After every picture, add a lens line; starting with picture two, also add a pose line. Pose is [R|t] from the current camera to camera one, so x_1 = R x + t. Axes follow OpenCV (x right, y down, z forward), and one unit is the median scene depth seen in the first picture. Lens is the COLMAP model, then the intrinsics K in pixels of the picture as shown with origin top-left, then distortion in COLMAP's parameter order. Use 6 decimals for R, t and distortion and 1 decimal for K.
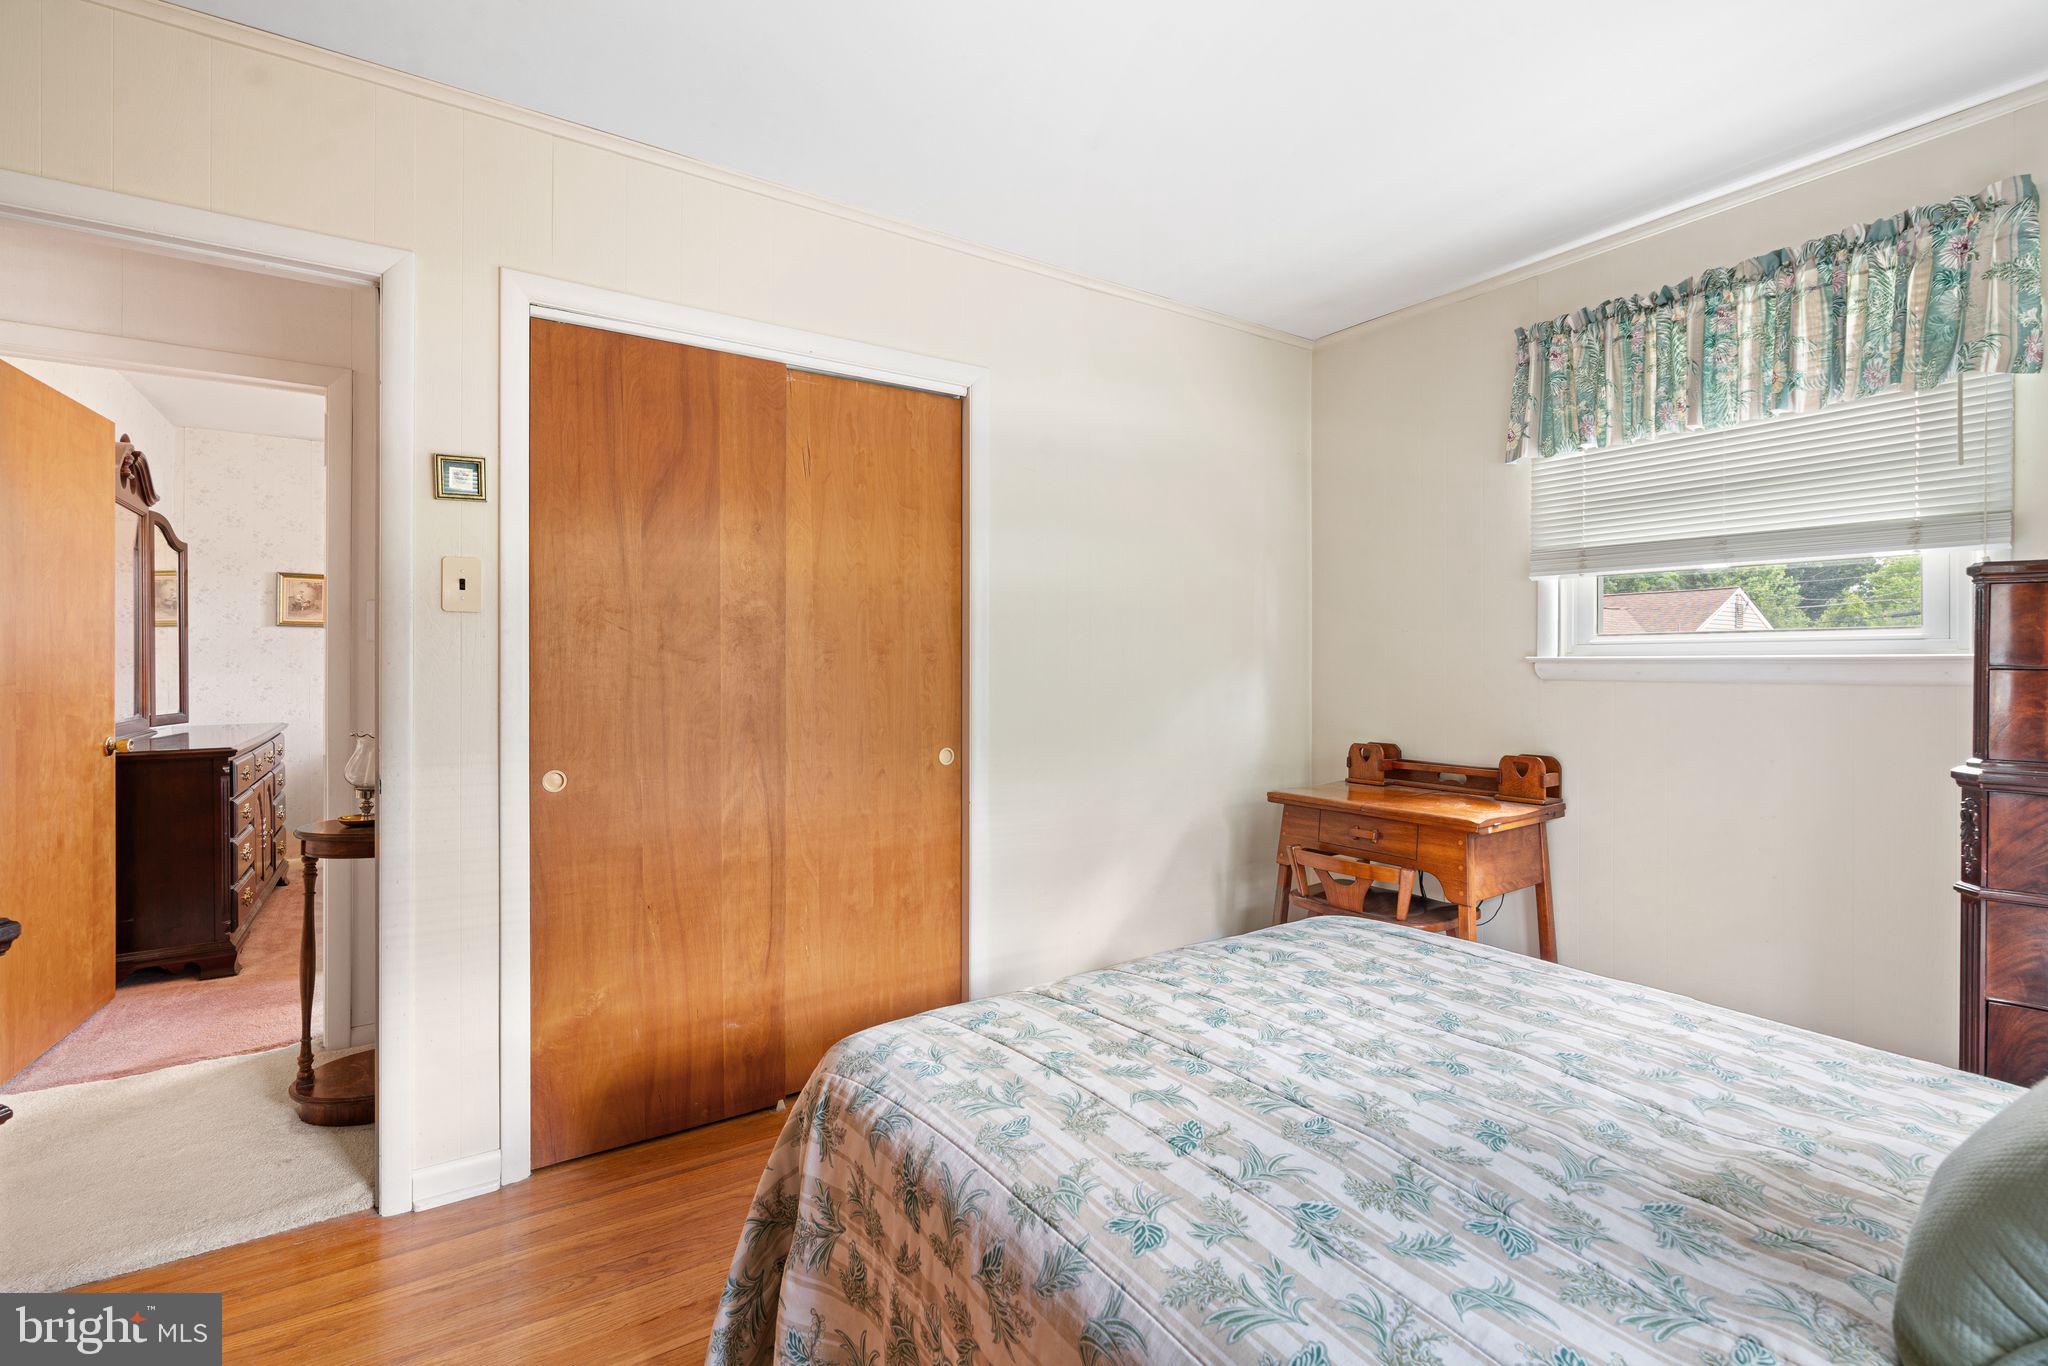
lens RADIAL K [[938.2, 0, 1024.0], [0, 938.2, 683.0], [0, 0, 1]] dist [-0.000149, 0.000123]
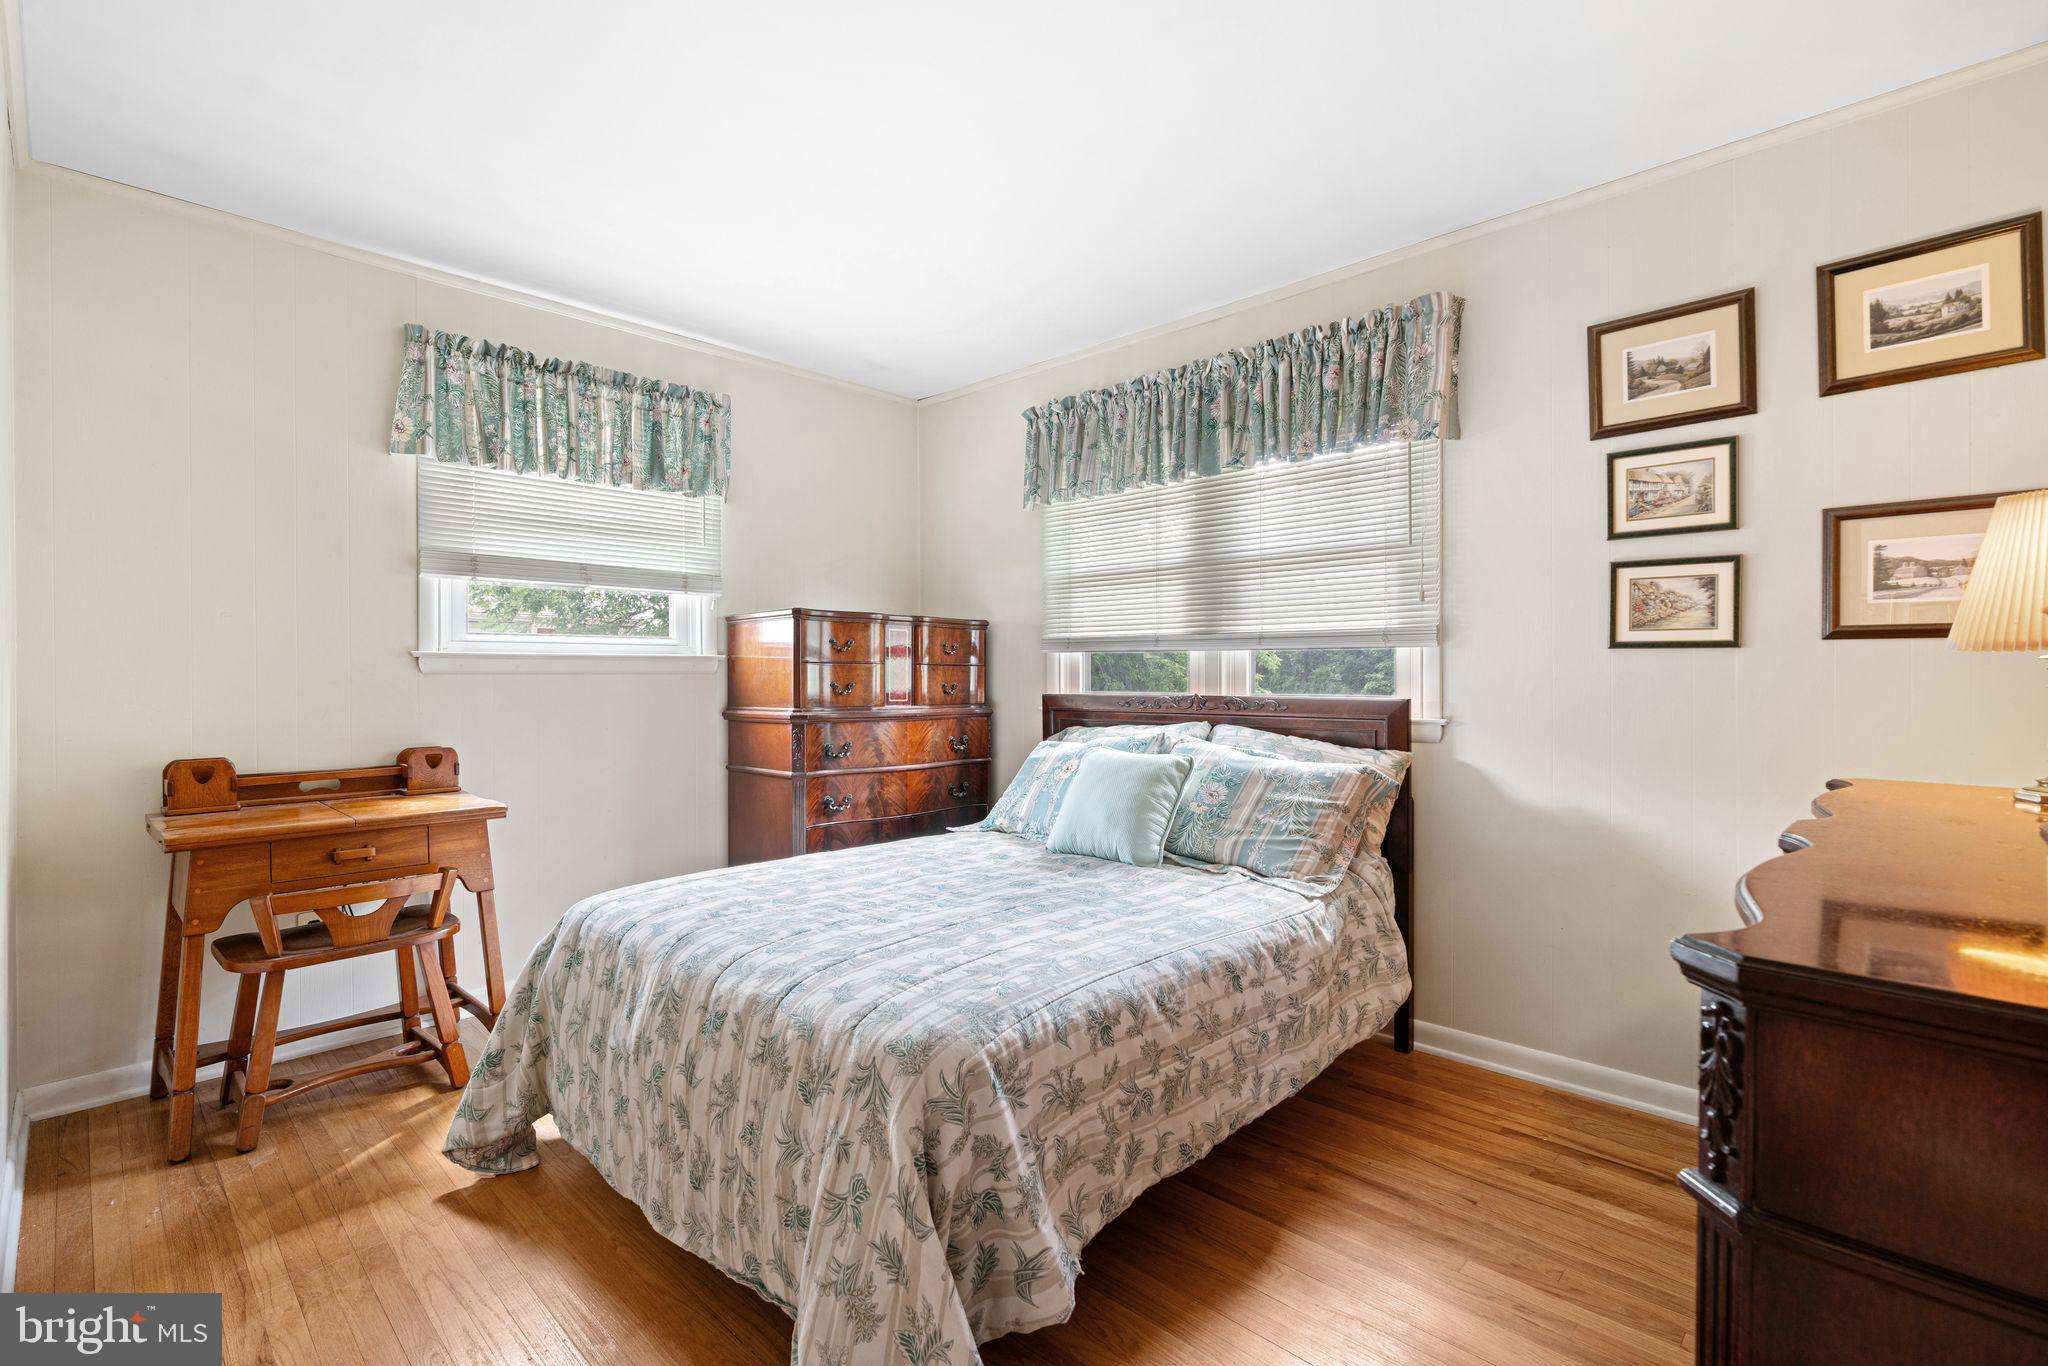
lens RADIAL K [[938.2, 0, 1024.0], [0, 938.2, 683.0], [0, 0, 1]] dist [-0.000149, 0.000123]
pose [[-0.223195, -0.011098, 0.974711, -0.775431], [0.021452, 0.999637, 0.016294, 0.006006], [-0.974538, 0.024546, -0.222876, 0.762982]]
